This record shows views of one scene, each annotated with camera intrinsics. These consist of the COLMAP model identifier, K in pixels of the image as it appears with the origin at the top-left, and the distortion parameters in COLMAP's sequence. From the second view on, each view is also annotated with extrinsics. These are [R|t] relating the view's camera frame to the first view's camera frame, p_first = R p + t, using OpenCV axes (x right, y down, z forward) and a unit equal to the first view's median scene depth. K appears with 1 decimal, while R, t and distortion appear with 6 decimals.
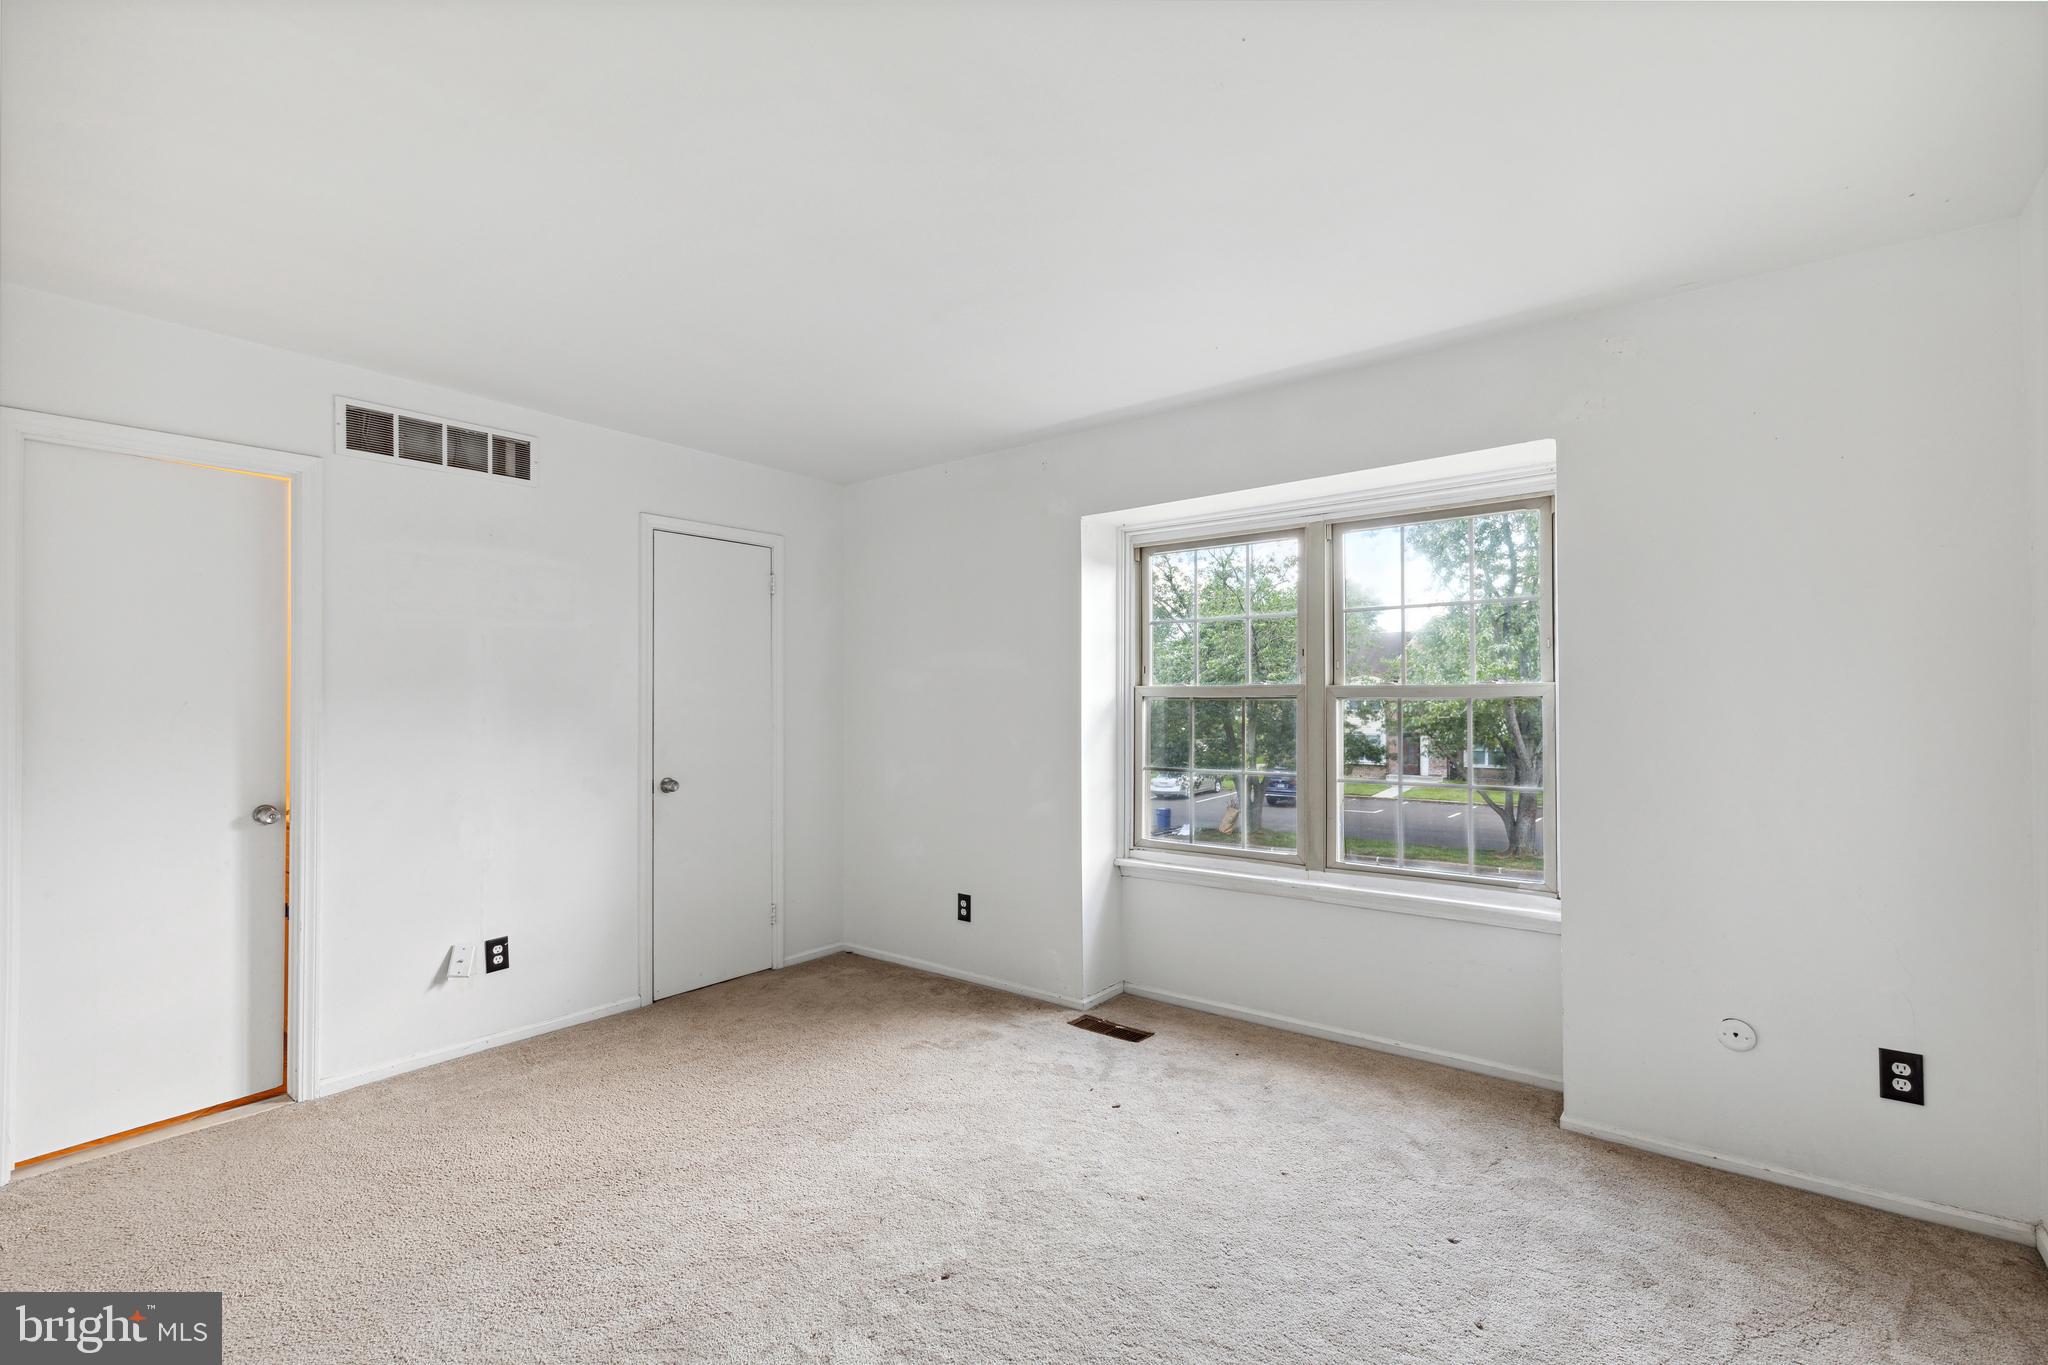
lens RADIAL K [[927.6, 0, 1024.0], [0, 927.6, 682.5], [0, 0, 1]] dist [0.007981, -0.000025]
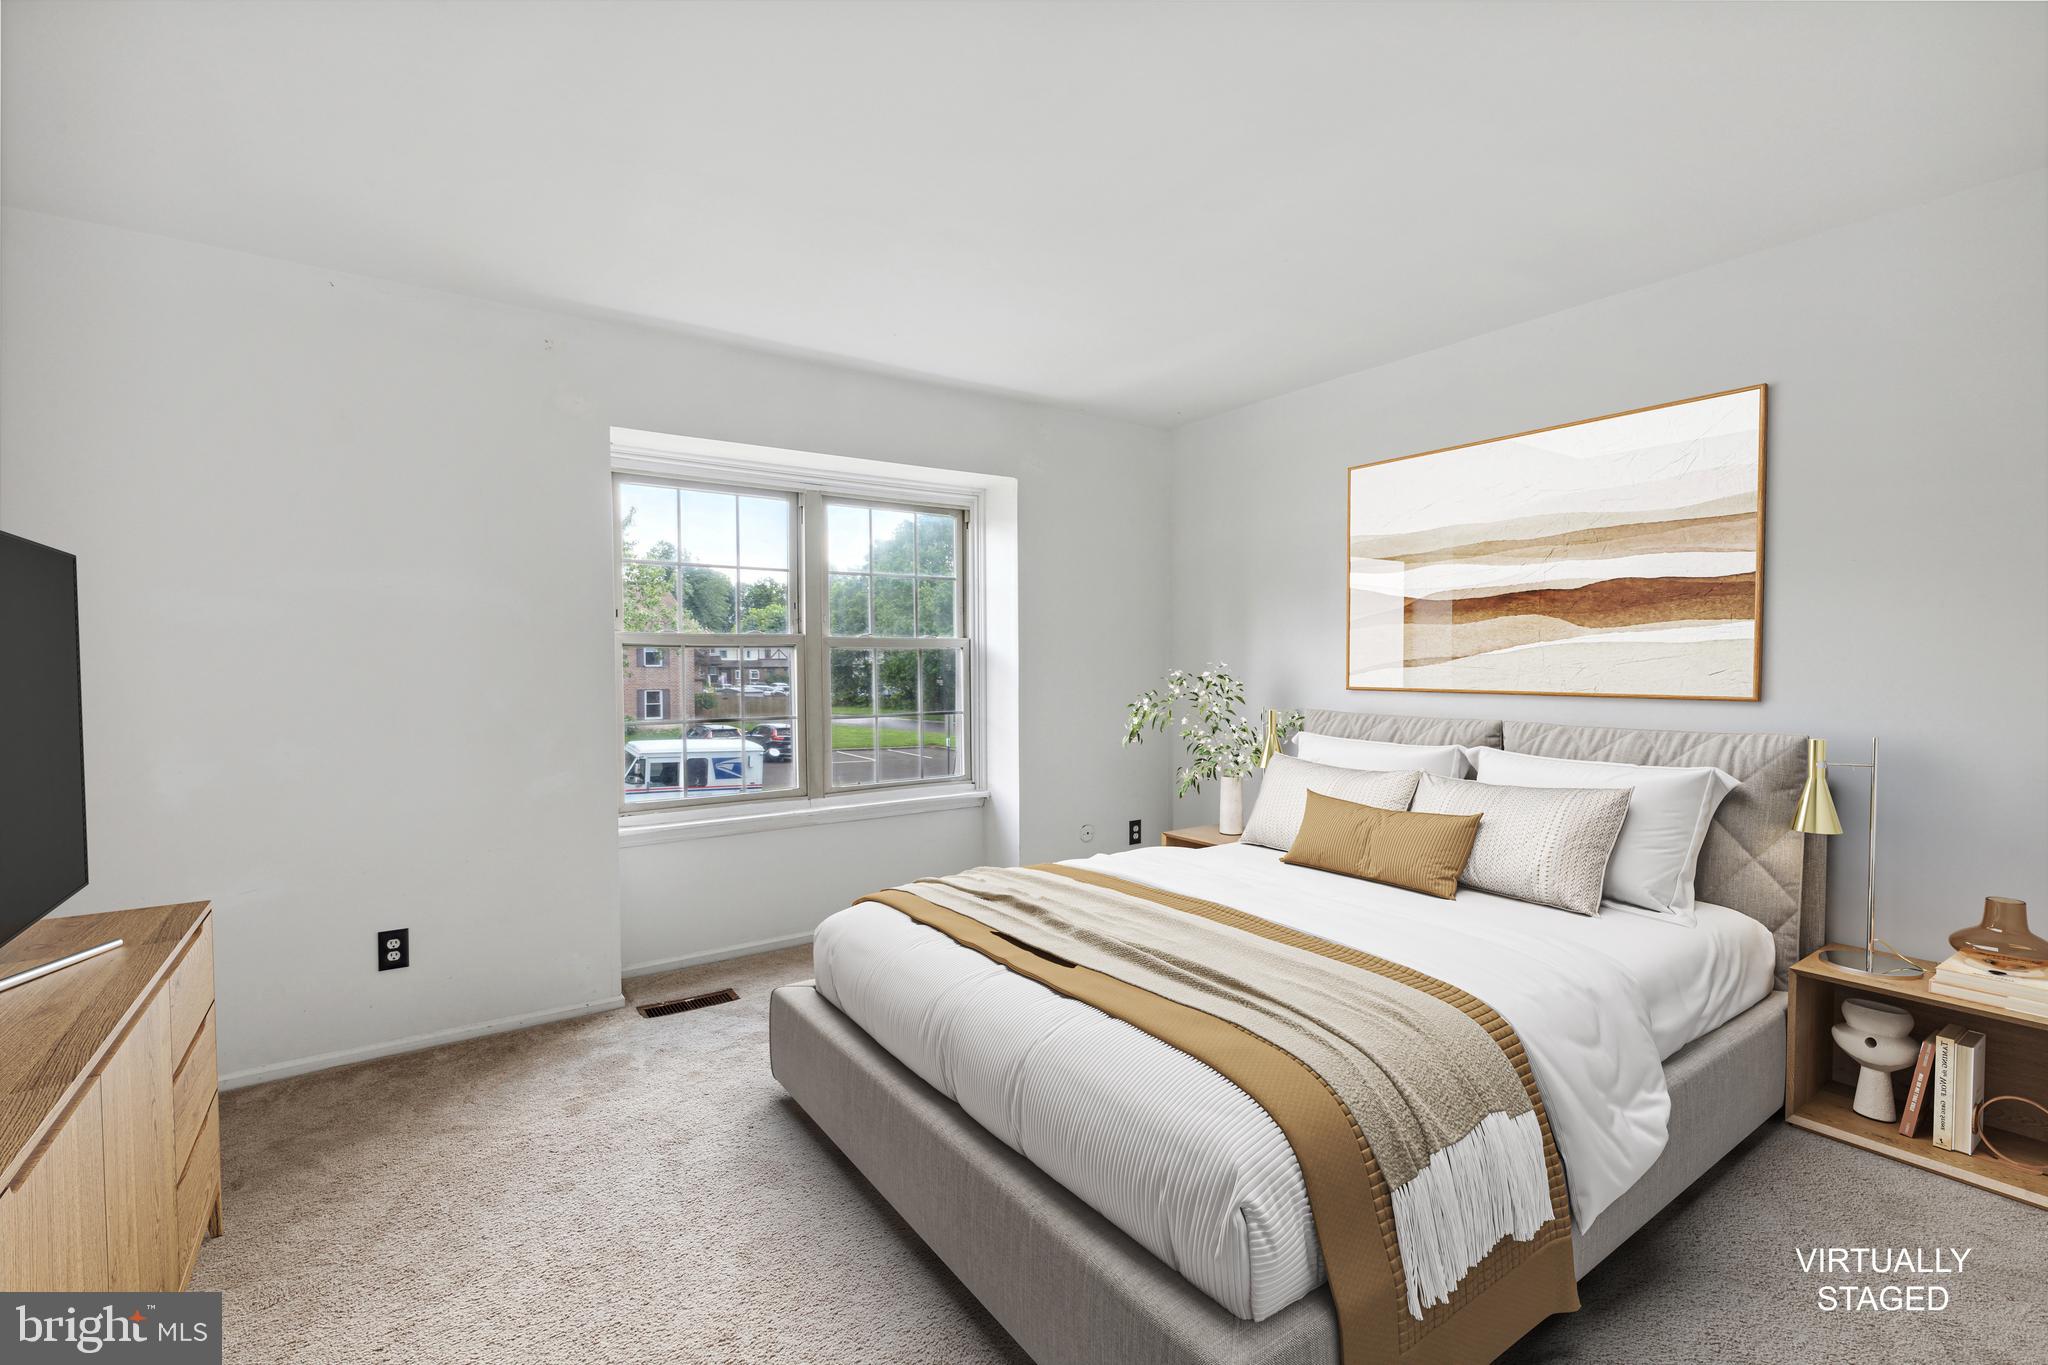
lens RADIAL K [[927.6, 0, 1024.0], [0, 927.6, 682.5], [0, 0, 1]] dist [0.007981, -0.000025]
pose [[0.264782, -0.025210, 0.963979, -0.683534], [-0.020474, 0.999286, 0.031757, 0.017384], [-0.964091, -0.028145, 0.264077, 0.433562]]
